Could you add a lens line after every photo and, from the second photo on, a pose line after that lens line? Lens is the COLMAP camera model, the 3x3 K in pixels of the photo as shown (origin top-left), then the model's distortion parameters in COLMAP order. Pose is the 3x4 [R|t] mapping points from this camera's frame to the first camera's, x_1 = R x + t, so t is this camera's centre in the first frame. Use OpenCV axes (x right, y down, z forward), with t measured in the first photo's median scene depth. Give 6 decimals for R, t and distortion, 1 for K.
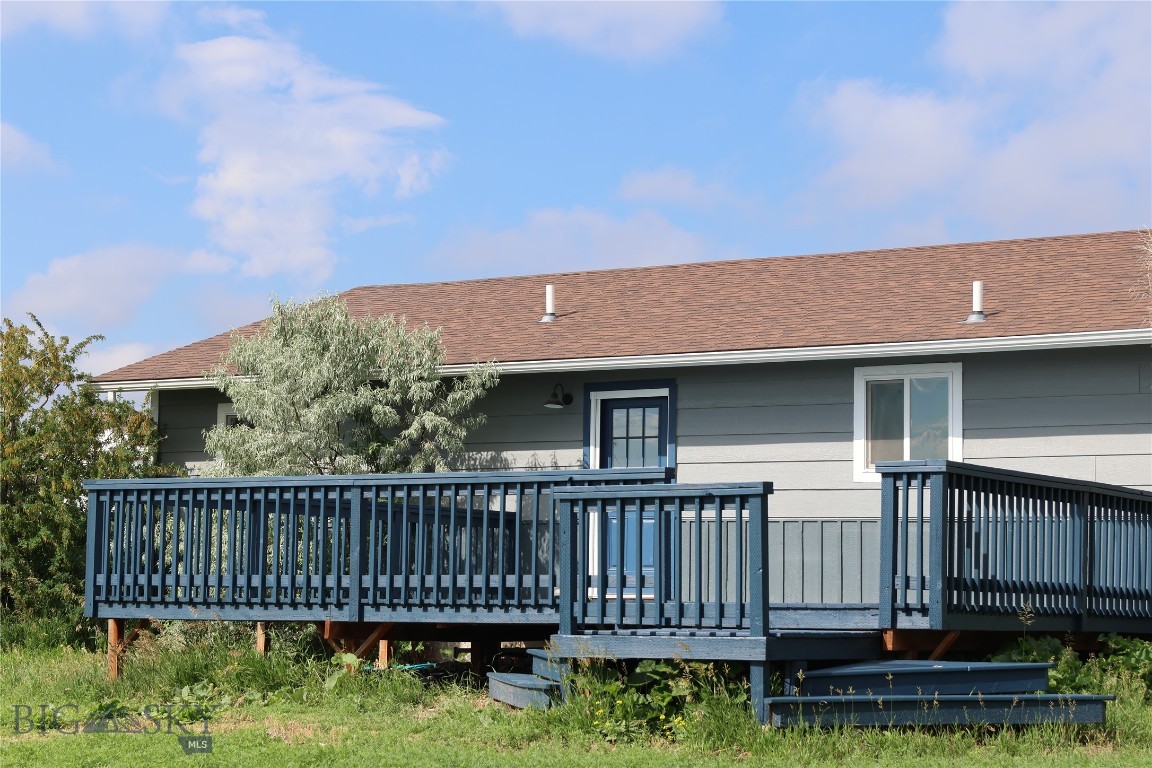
lens RADIAL K [[2787.2, 0, 576.0], [0, 2787.2, 384.0], [0, 0, 1]] dist [-0.030052, -0.086795]
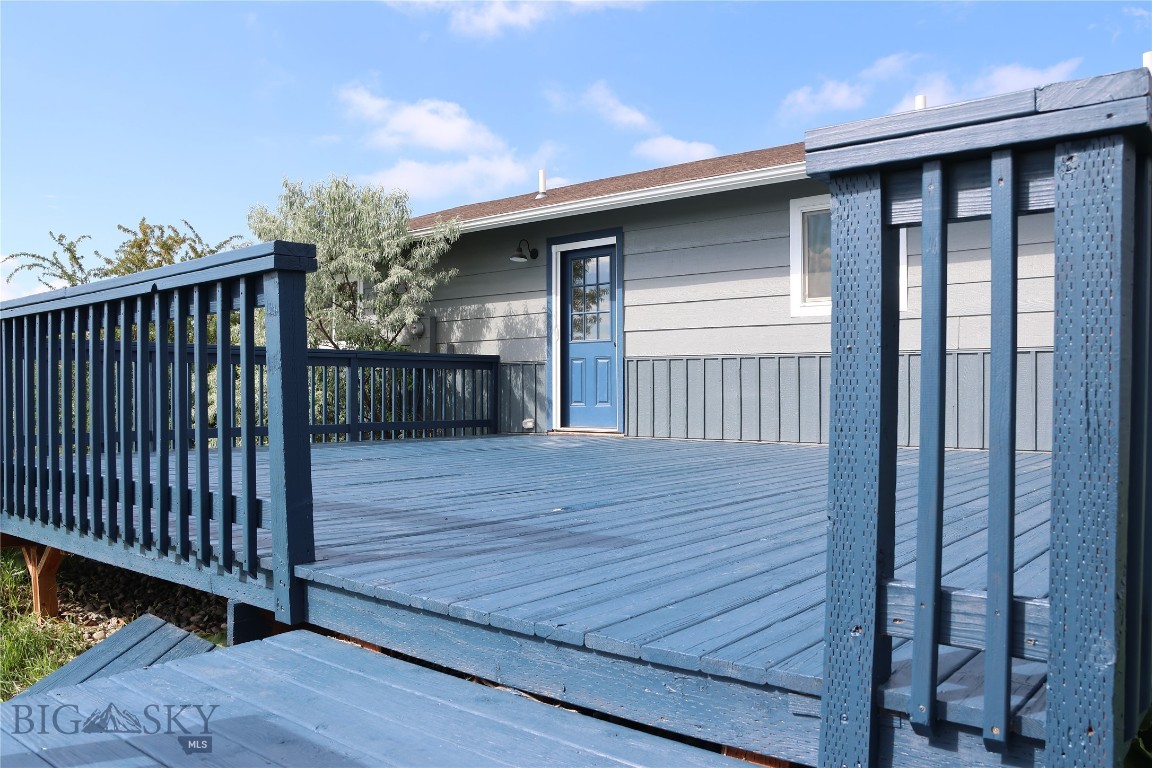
lens RADIAL K [[1007.1, 0, 576.0], [0, 1007.1, 384.0], [0, 0, 1]] dist [-0.118348, 0.093821]
pose [[0.991472, -0.020643, -0.128673, 0.066450], [0.030395, 0.996773, 0.074290, 0.028976], [0.126724, -0.077568, 0.988900, 0.612736]]
